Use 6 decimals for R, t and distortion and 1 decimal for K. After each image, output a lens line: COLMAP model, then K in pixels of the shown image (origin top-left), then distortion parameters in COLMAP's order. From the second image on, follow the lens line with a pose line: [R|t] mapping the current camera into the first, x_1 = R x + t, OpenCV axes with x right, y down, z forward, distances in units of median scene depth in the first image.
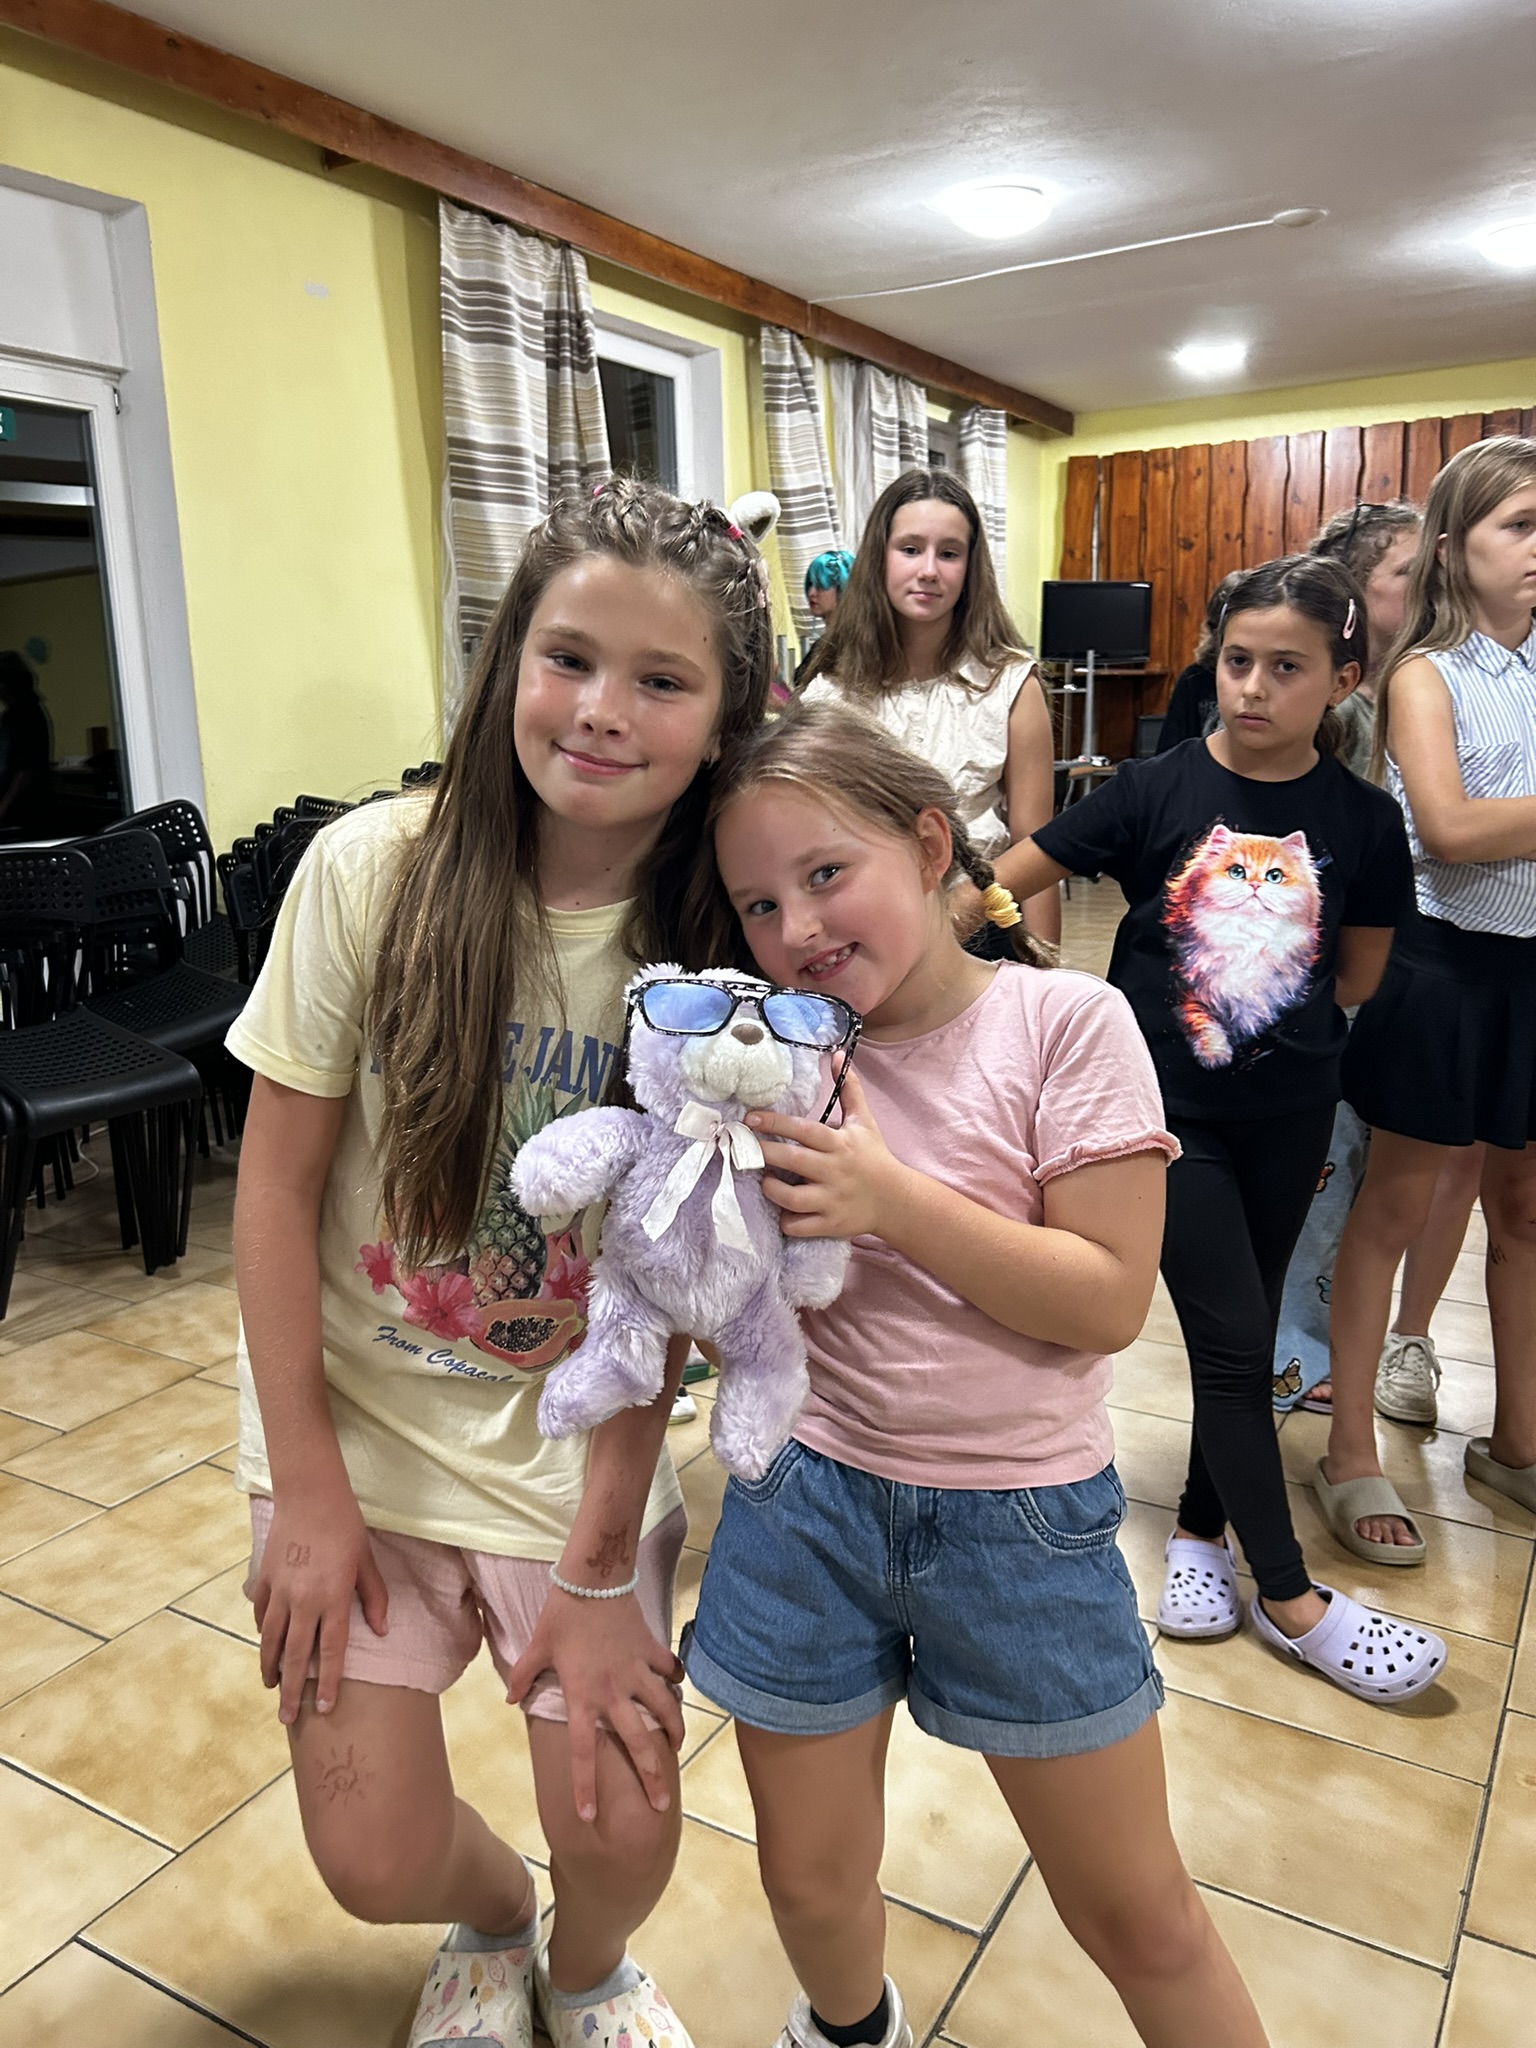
lens RADIAL K [[1534.5, 0, 764.4], [0, 1534.5, 1032.5], [0, 0, 1]] dist [0.008061, -0.009070]
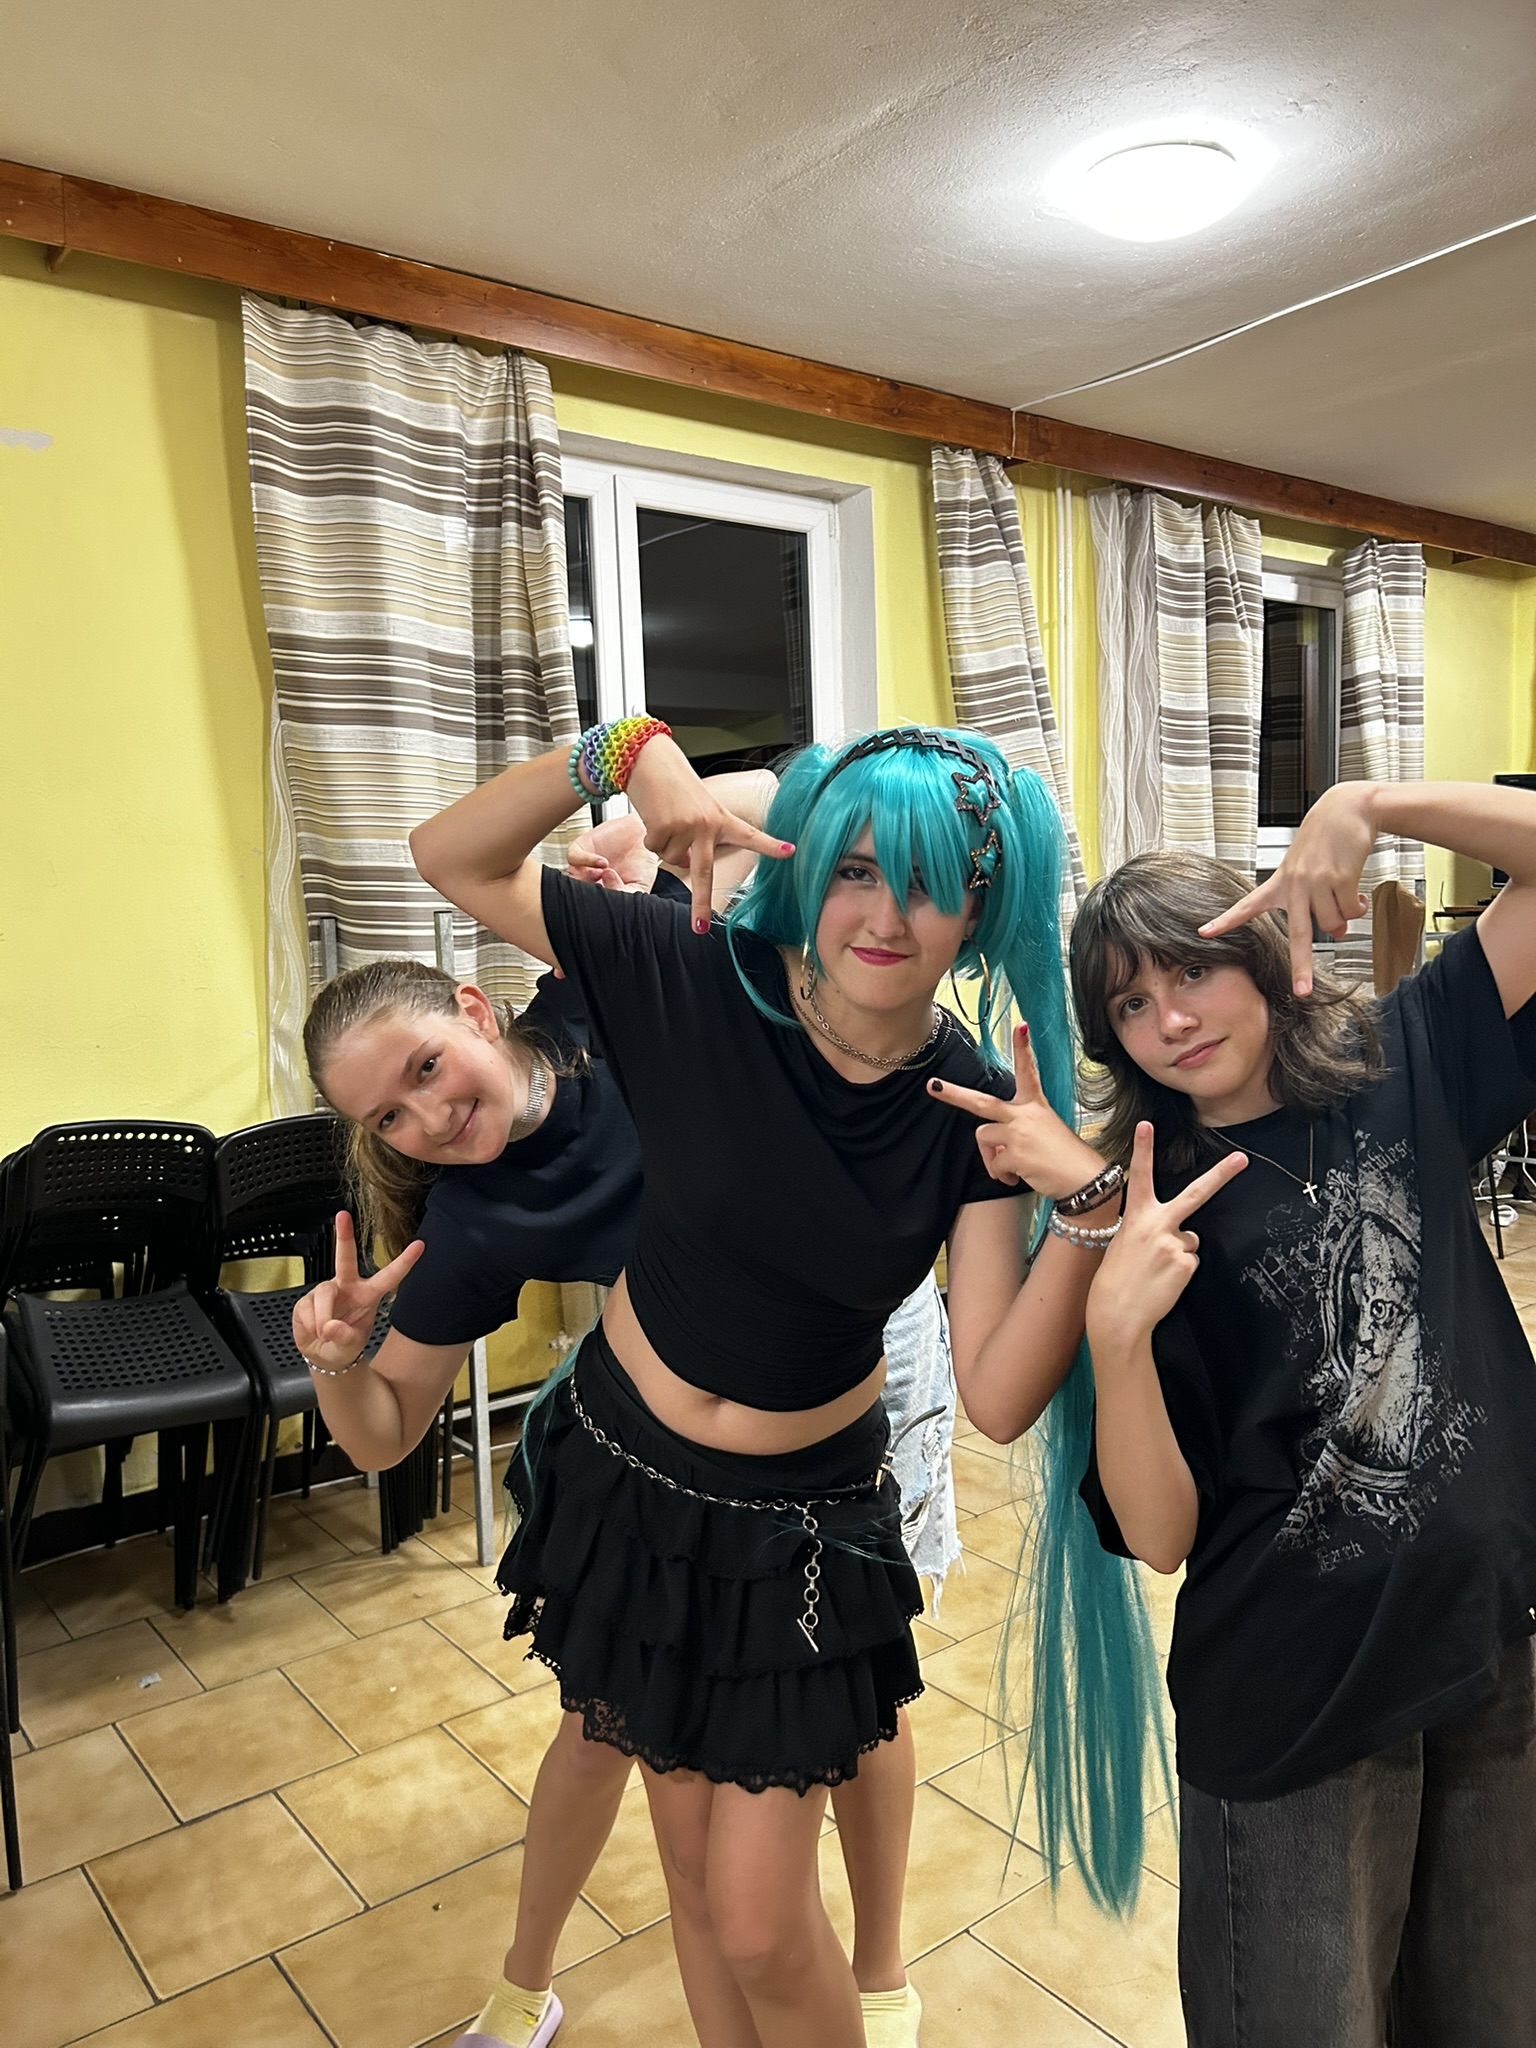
lens RADIAL K [[1534.5, 0, 767.4], [0, 1534.5, 1019.3], [0, 0, 1]] dist [0.008061, -0.009070]
pose [[0.929224, 0.031766, -0.368149, 0.185362], [-0.075045, 0.991759, -0.103842, -0.122615], [0.361816, 0.124120, 0.923950, 0.352275]]
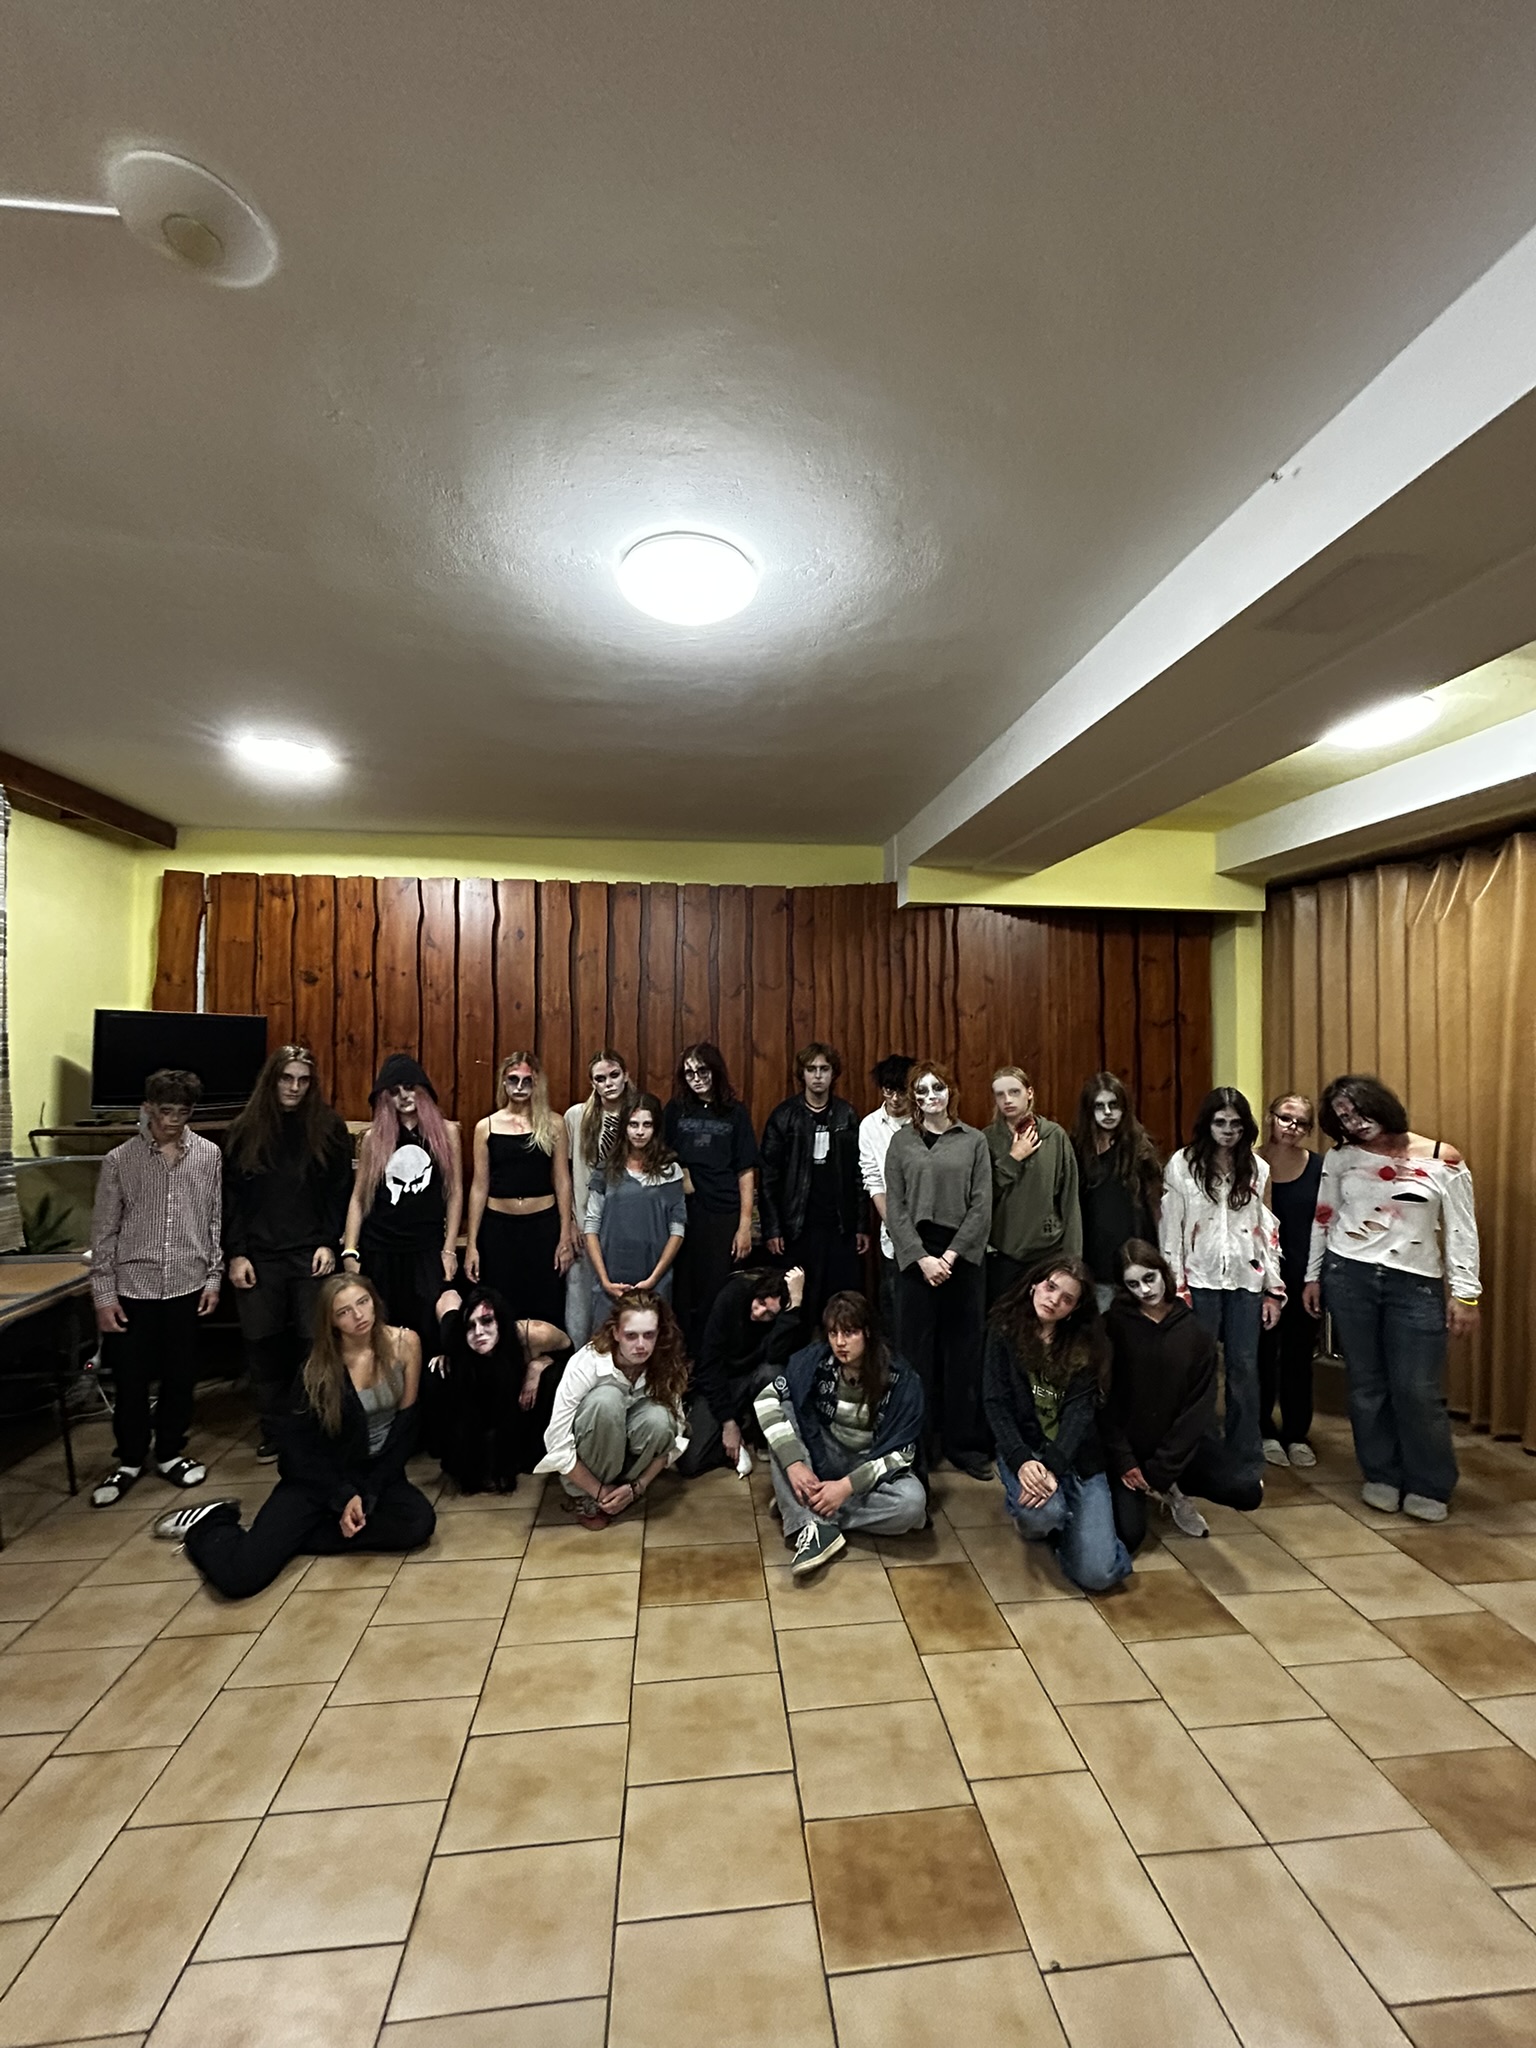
lens RADIAL K [[823.7, 0, 767.0], [0, 823.7, 1027.6], [0, 0, 1]] dist [-0.000087, -0.000004]
pose [[0.799761, 0.040329, 0.598962, 0.276810], [0.102396, 0.973955, -0.202301, -0.225997], [-0.591521, 0.223124, 0.774802, 0.650889]]
